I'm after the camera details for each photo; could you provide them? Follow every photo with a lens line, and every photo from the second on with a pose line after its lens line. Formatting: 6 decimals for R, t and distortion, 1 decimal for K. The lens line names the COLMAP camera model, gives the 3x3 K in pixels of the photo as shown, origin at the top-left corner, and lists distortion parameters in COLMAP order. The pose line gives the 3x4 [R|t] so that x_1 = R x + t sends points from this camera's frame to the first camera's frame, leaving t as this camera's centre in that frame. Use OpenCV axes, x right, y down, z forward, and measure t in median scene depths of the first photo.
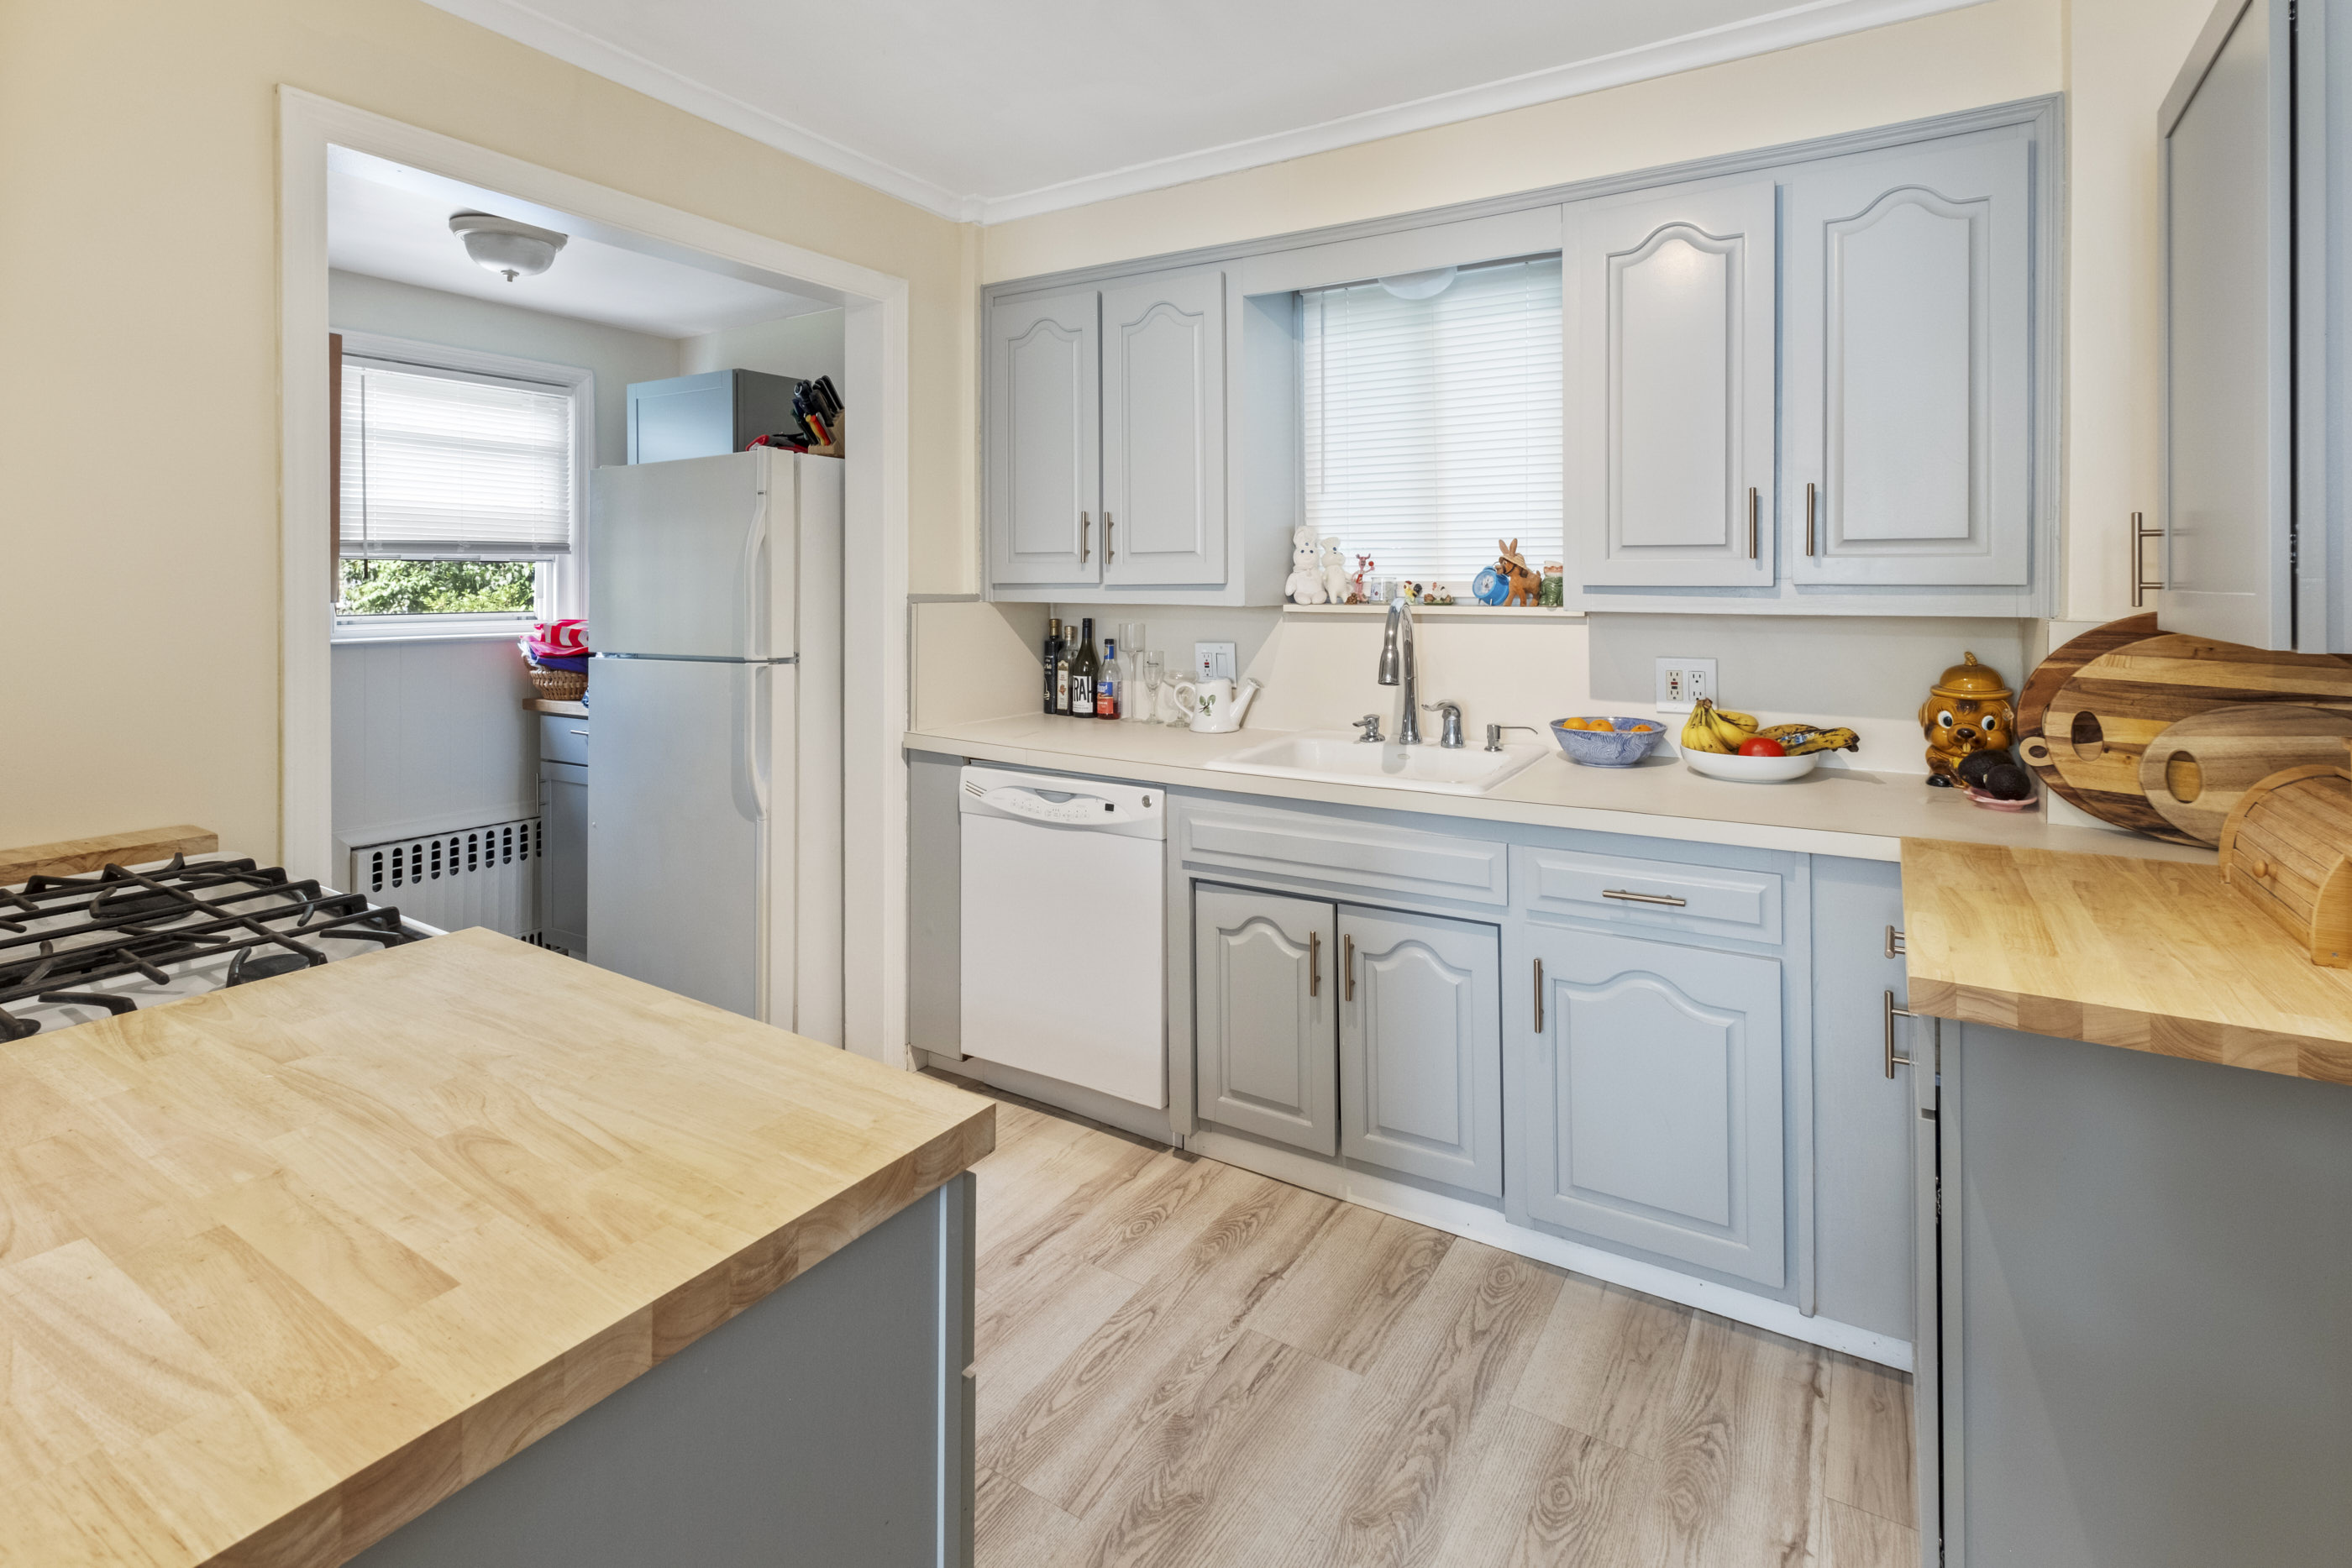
lens RADIAL K [[1140.7, 0, 1172.1], [0, 1140.7, 585.4], [0, 0, 1]] dist [0.000059, 0.000365]
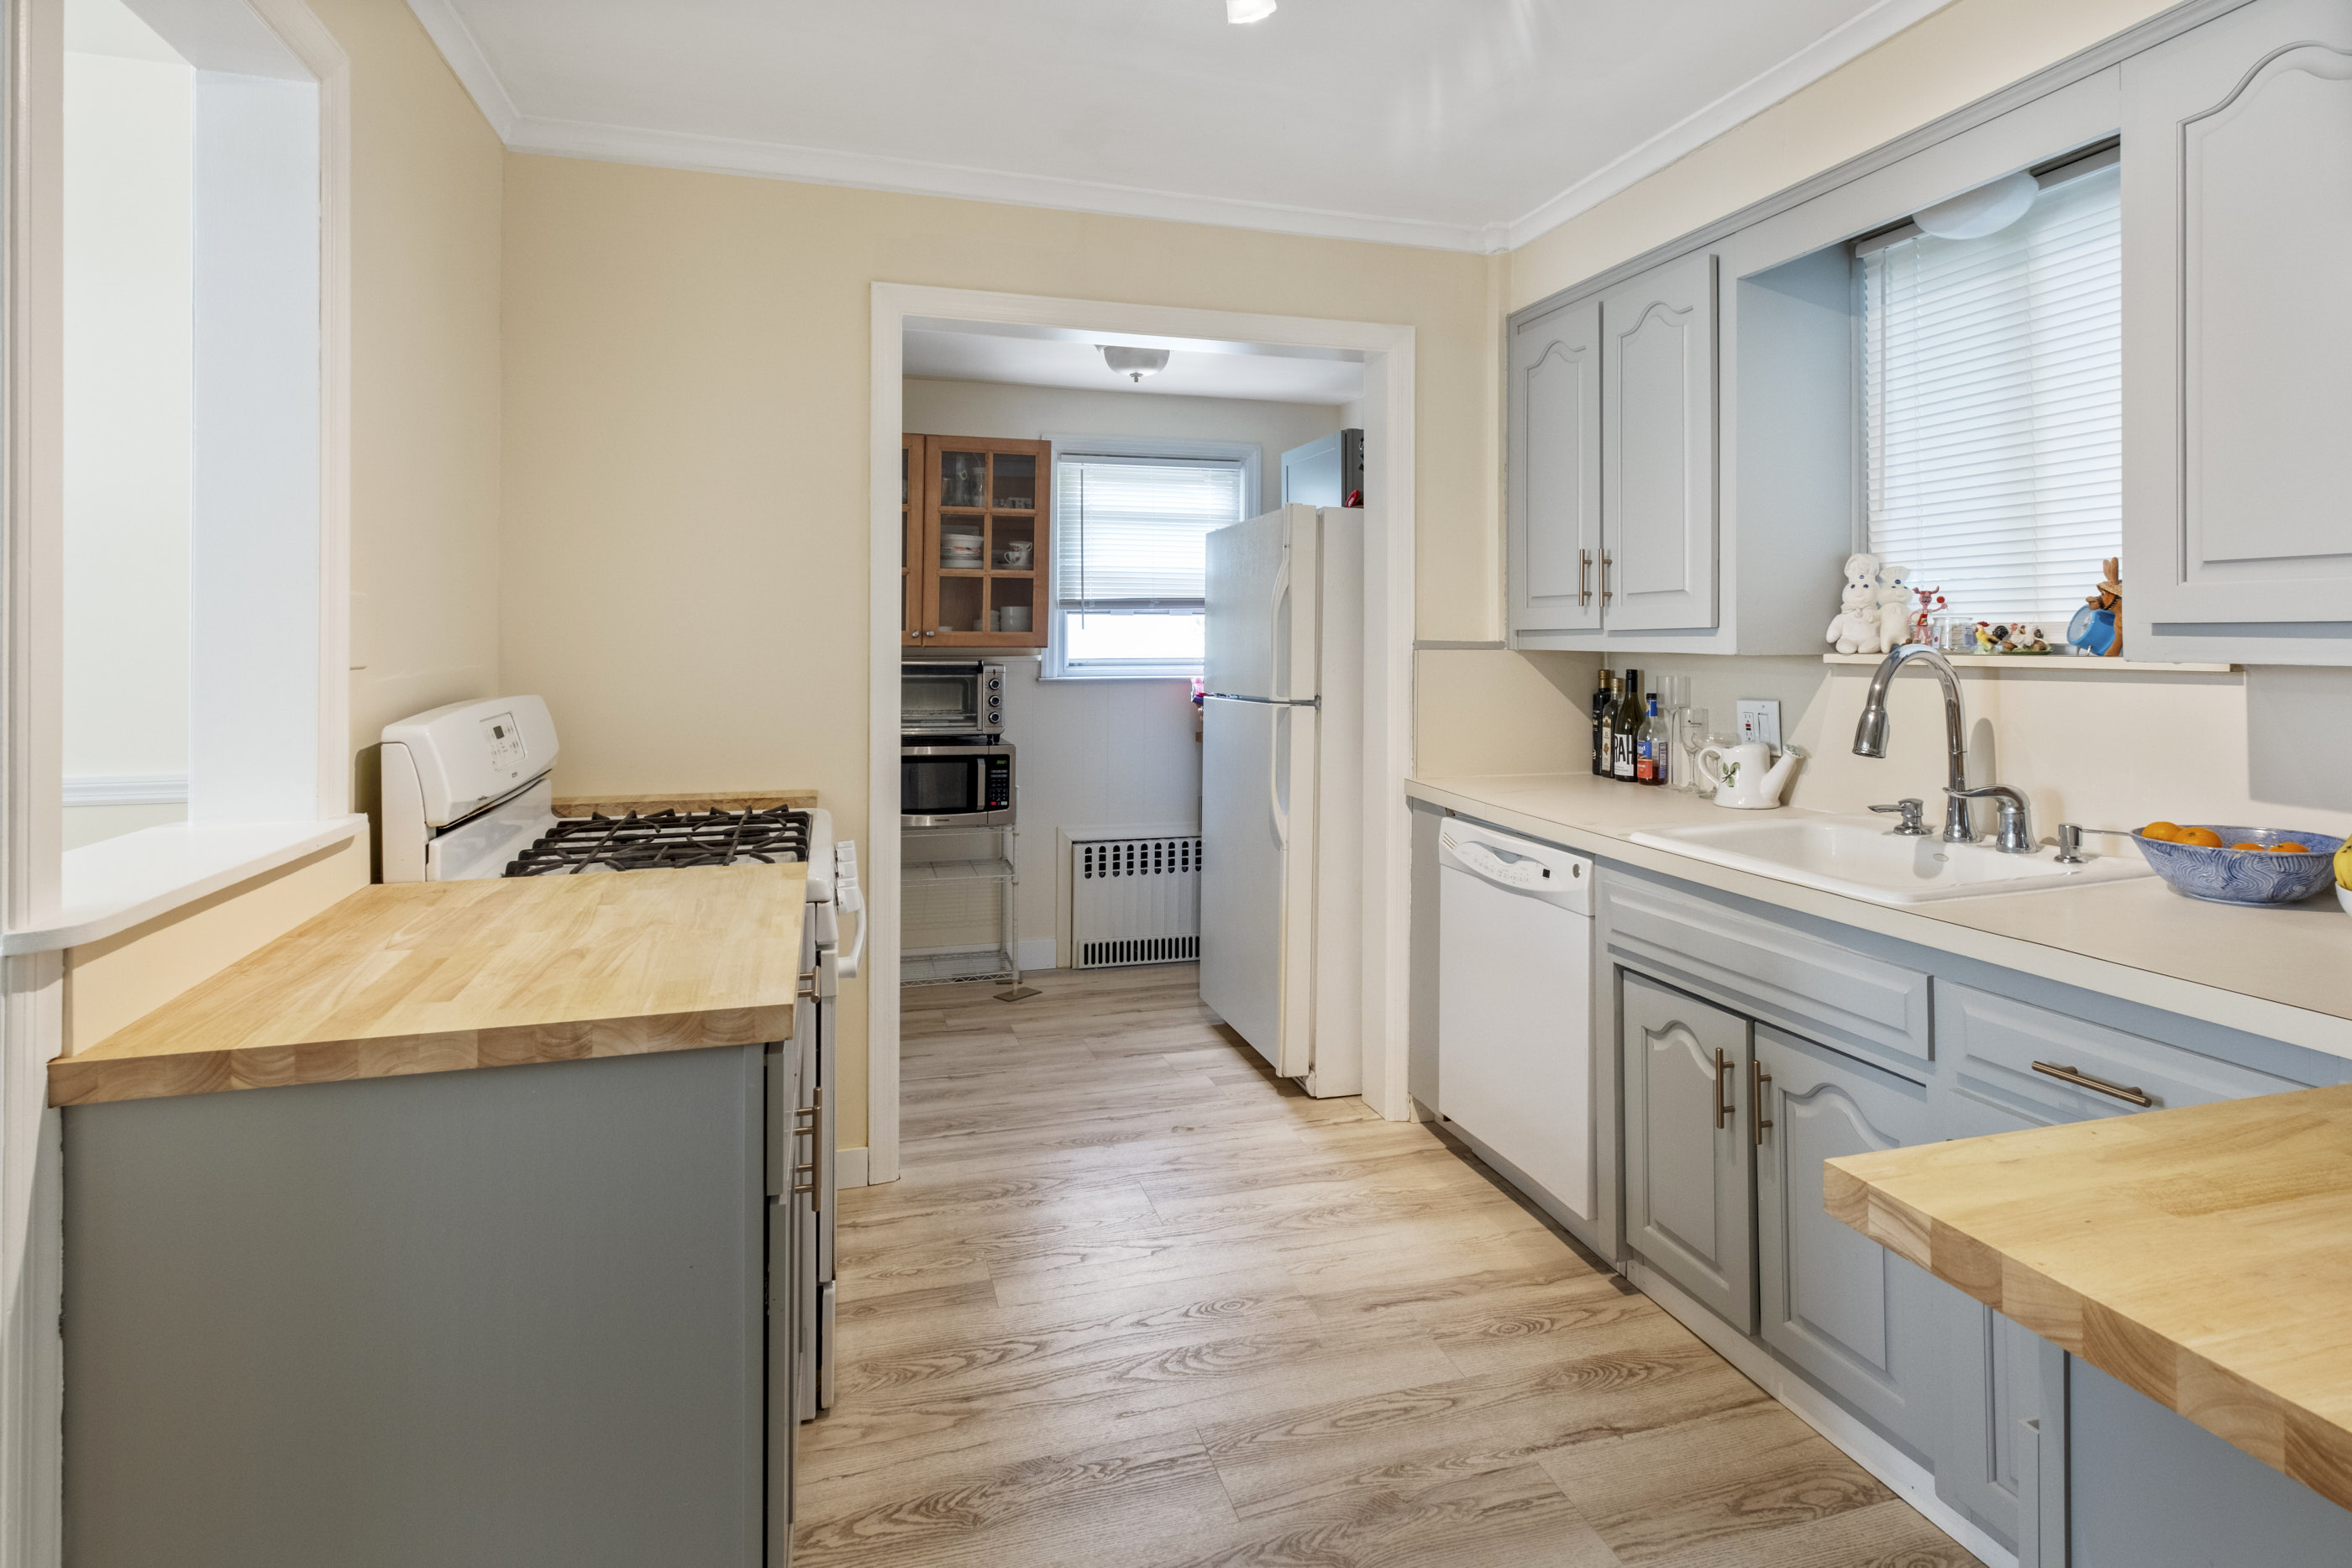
lens RADIAL K [[1222.8, 0, 1181.0], [0, 1222.8, 637.8], [0, 0, 1]] dist [0.001730, 0.000507]
pose [[0.748661, -0.002253, -0.662949, 0.355024], [-0.000553, 0.999992, -0.004024, 0.010266], [0.662952, 0.003379, 0.748654, 0.072601]]
